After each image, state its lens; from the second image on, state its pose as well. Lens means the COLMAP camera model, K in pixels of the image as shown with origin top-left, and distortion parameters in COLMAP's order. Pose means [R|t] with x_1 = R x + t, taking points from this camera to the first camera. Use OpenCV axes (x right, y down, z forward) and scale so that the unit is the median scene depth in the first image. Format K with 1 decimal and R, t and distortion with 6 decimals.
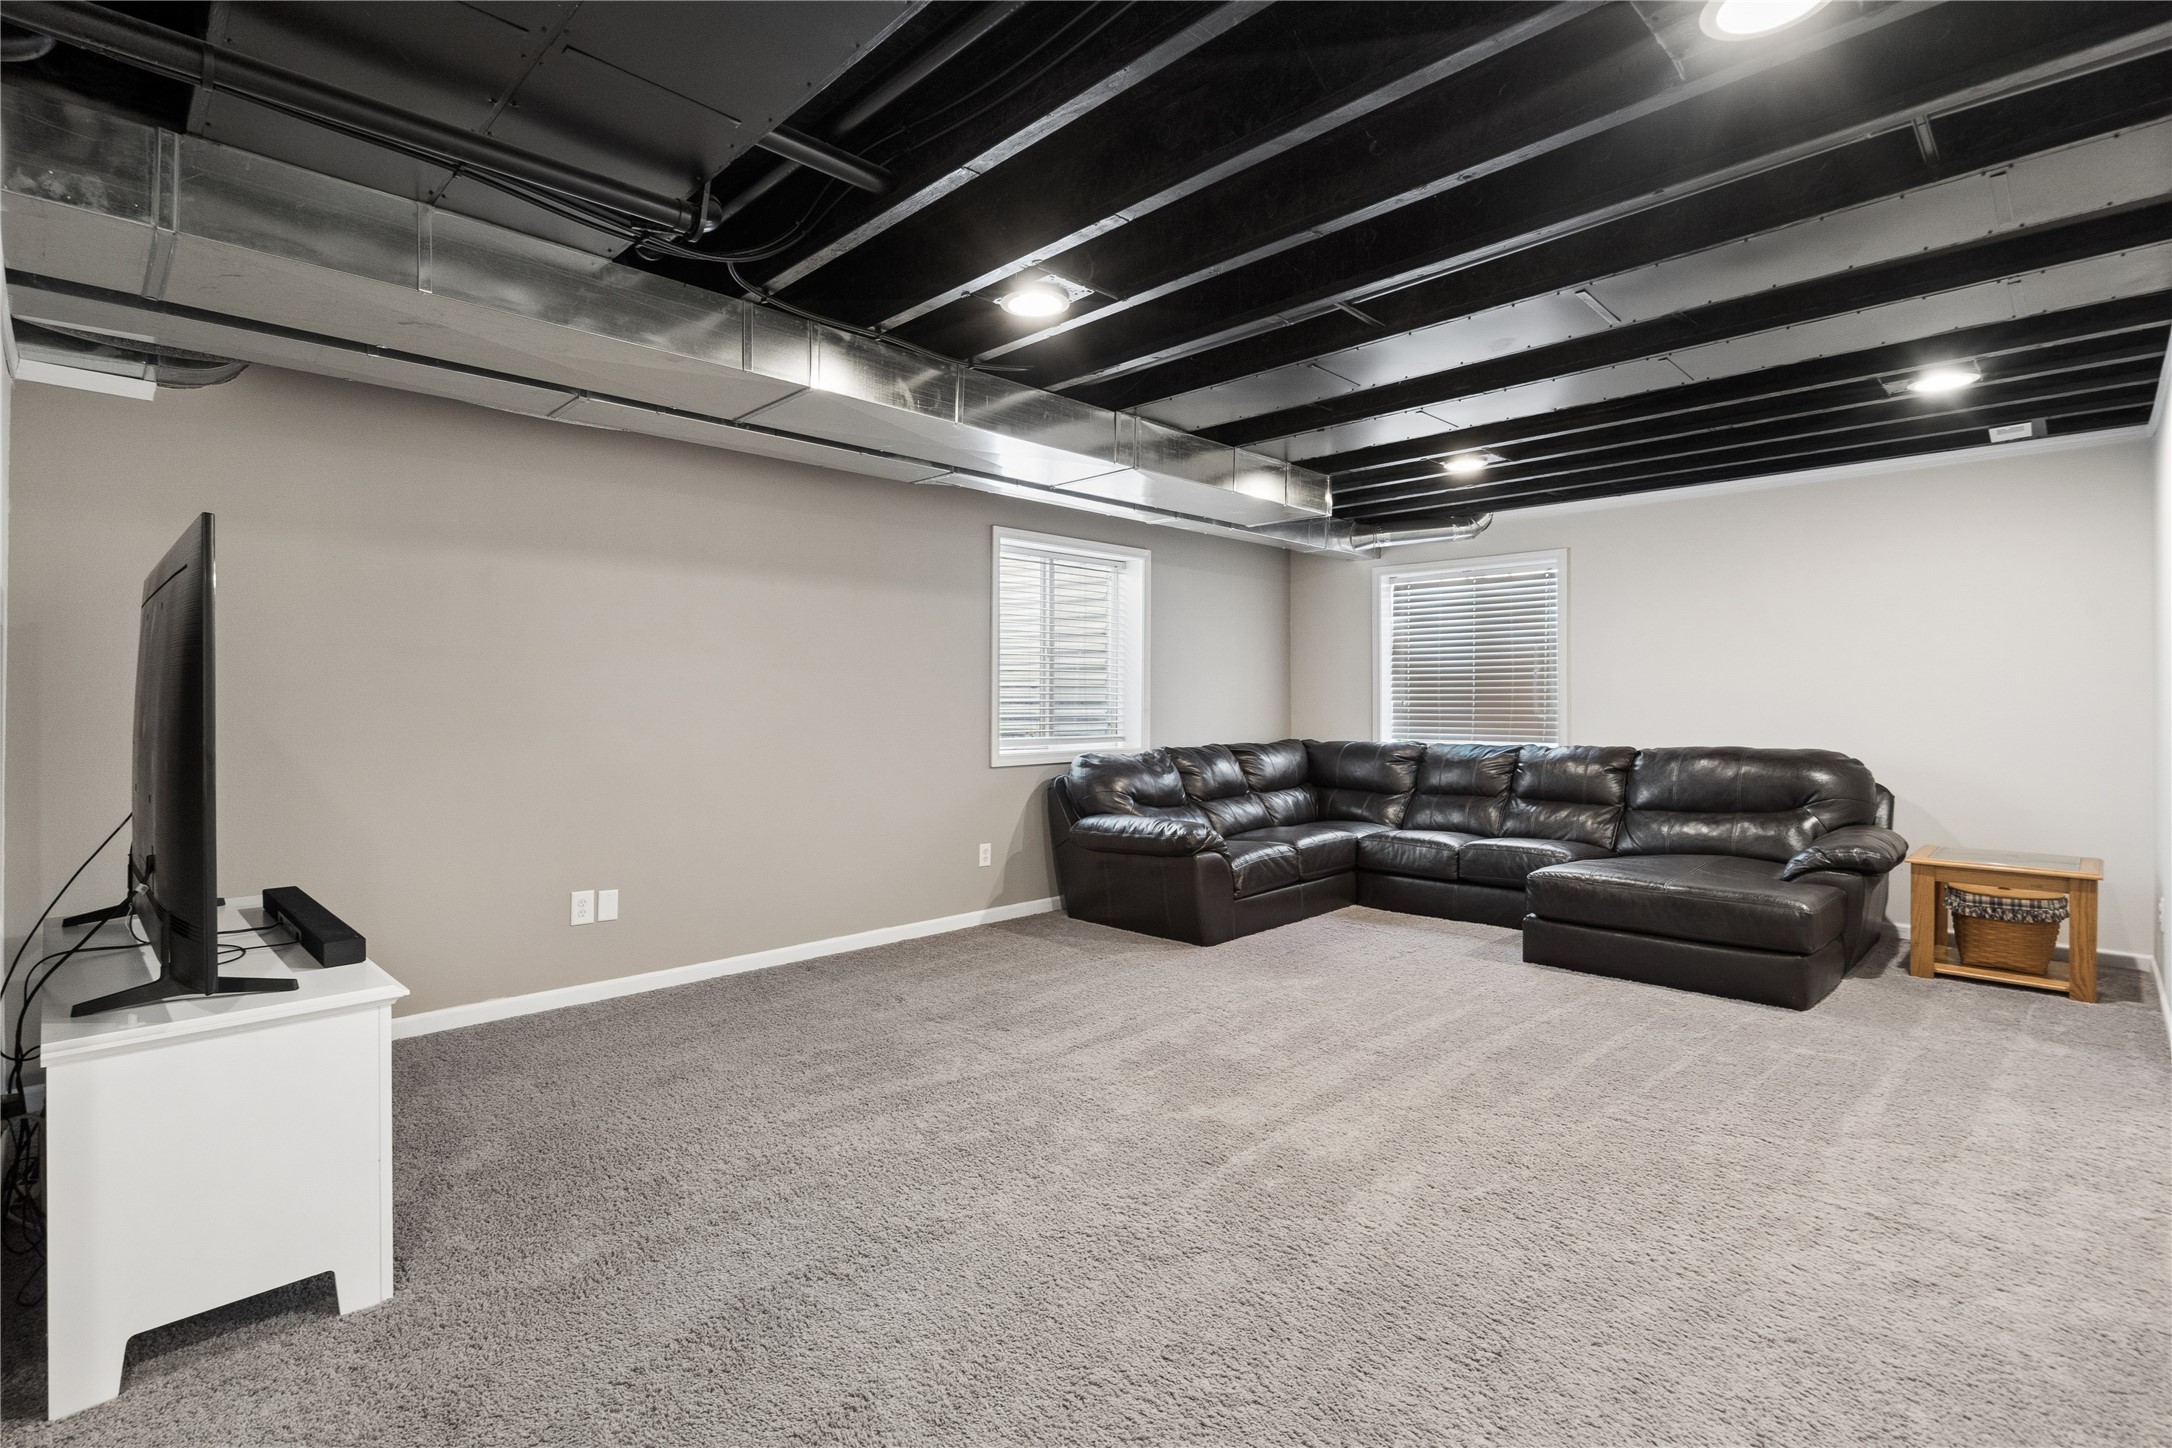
lens RADIAL K [[992.7, 0, 1081.8], [0, 992.7, 703.5], [0, 0, 1]] dist [-0.001348, 0.000358]
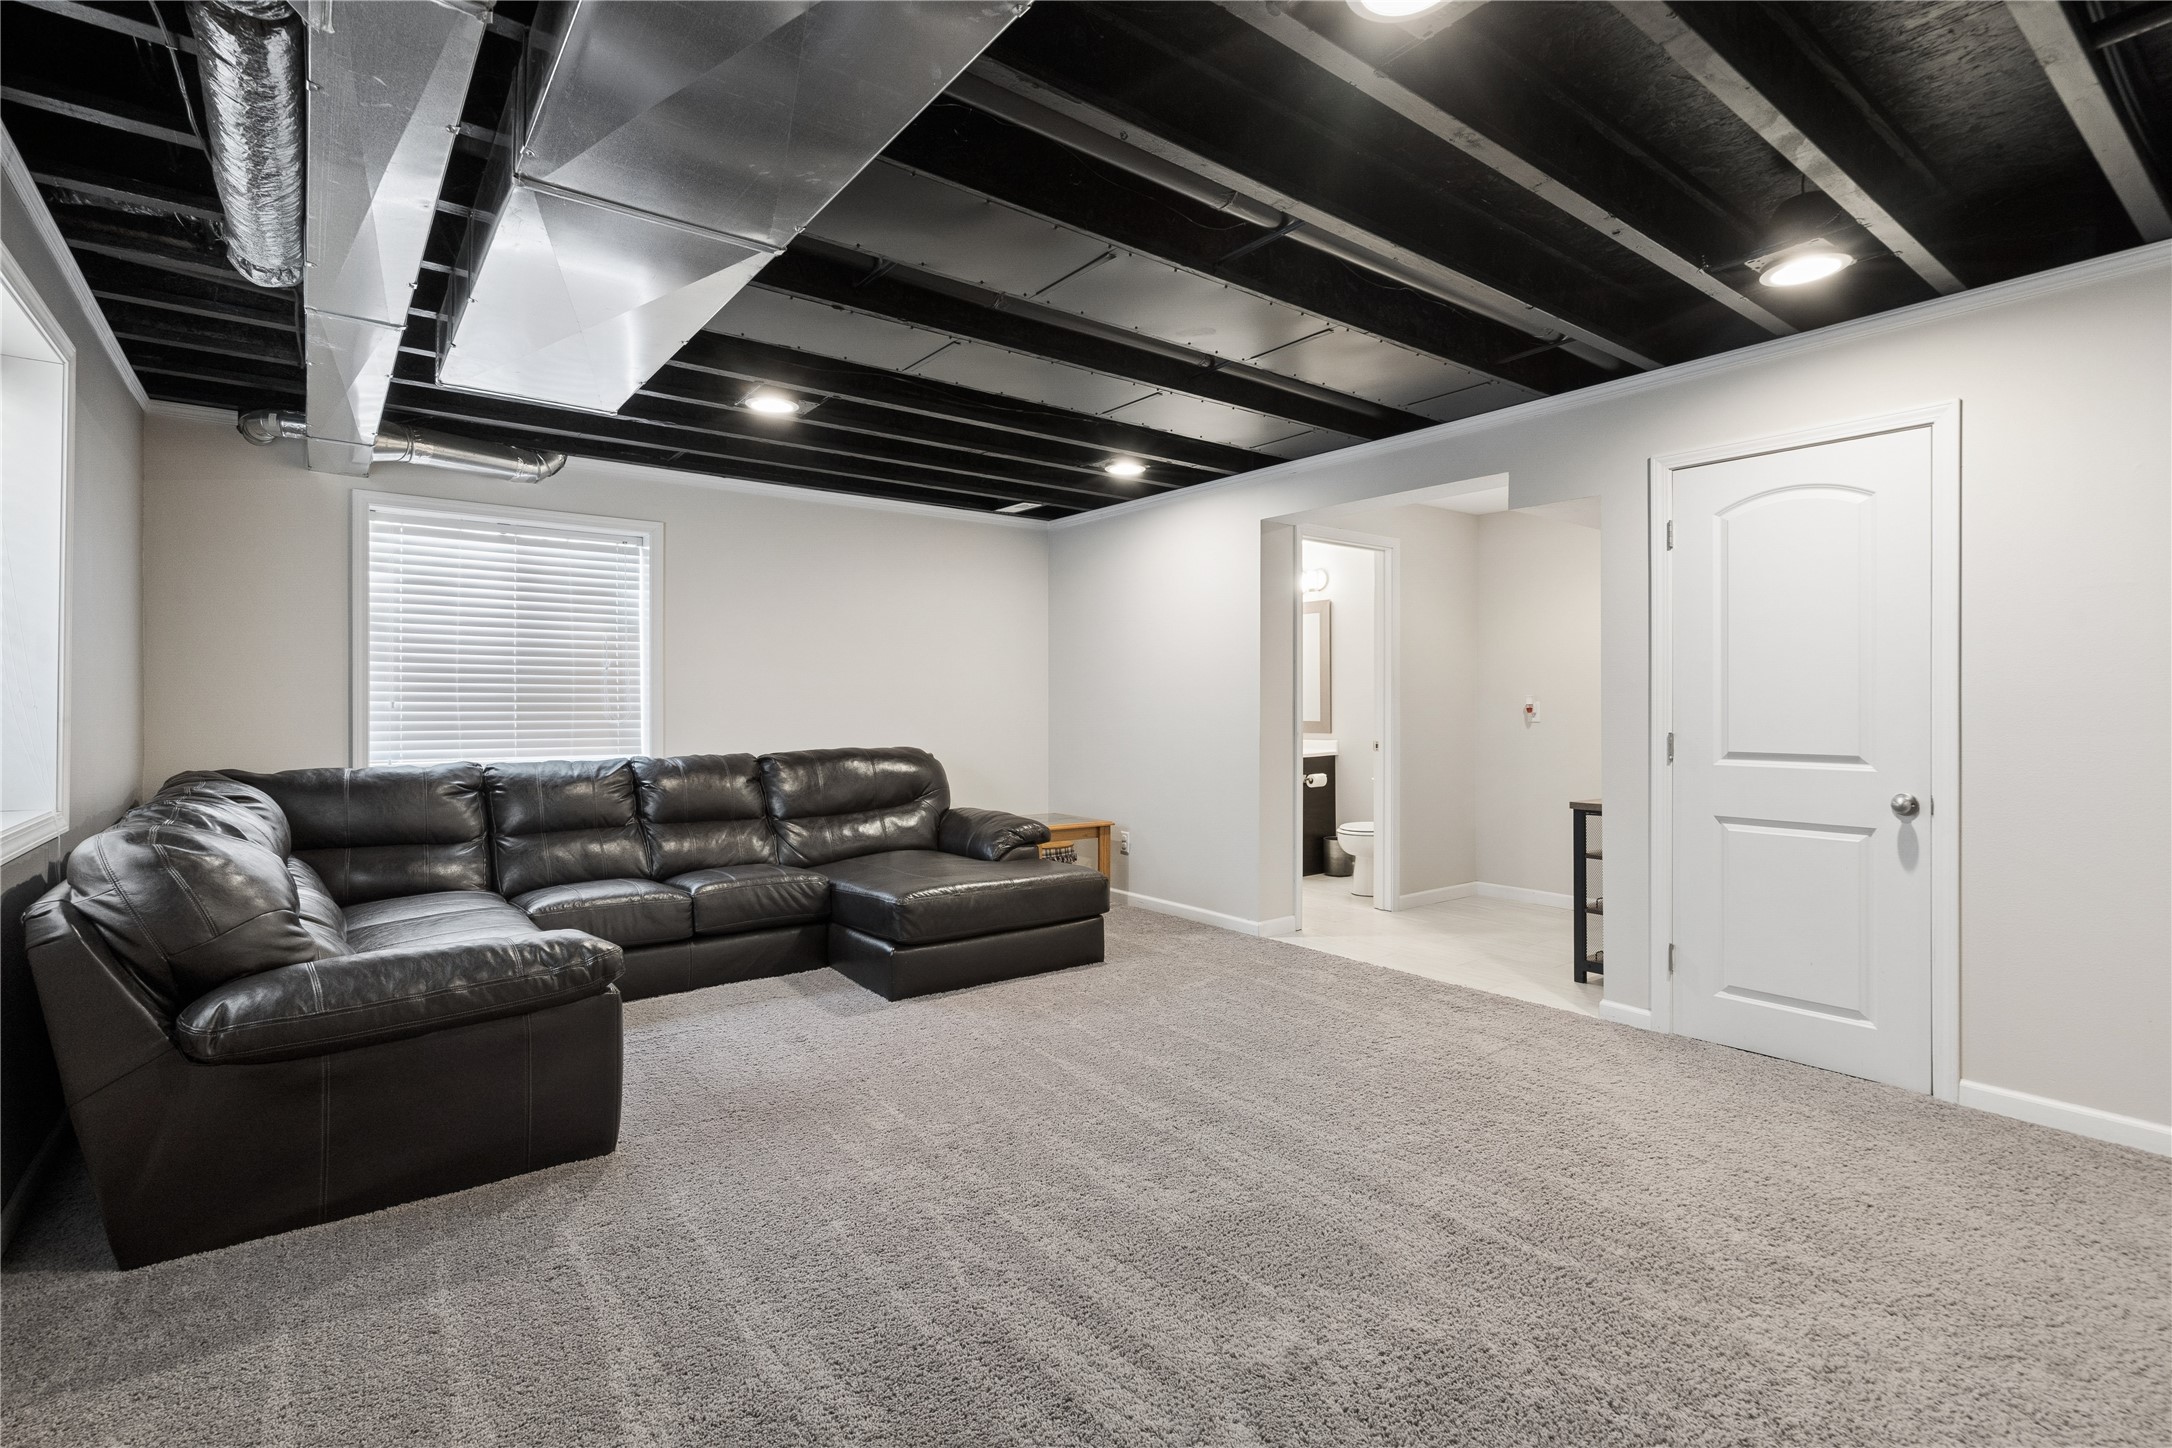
lens RADIAL K [[992.7, 0, 1081.8], [0, 992.7, 703.5], [0, 0, 1]] dist [-0.001348, 0.000358]
pose [[0.156935, 0.003810, 0.987602, -0.346094], [-0.000305, 0.999993, -0.003809, 0.000733], [-0.987609, 0.000297, 0.156935, 0.612597]]
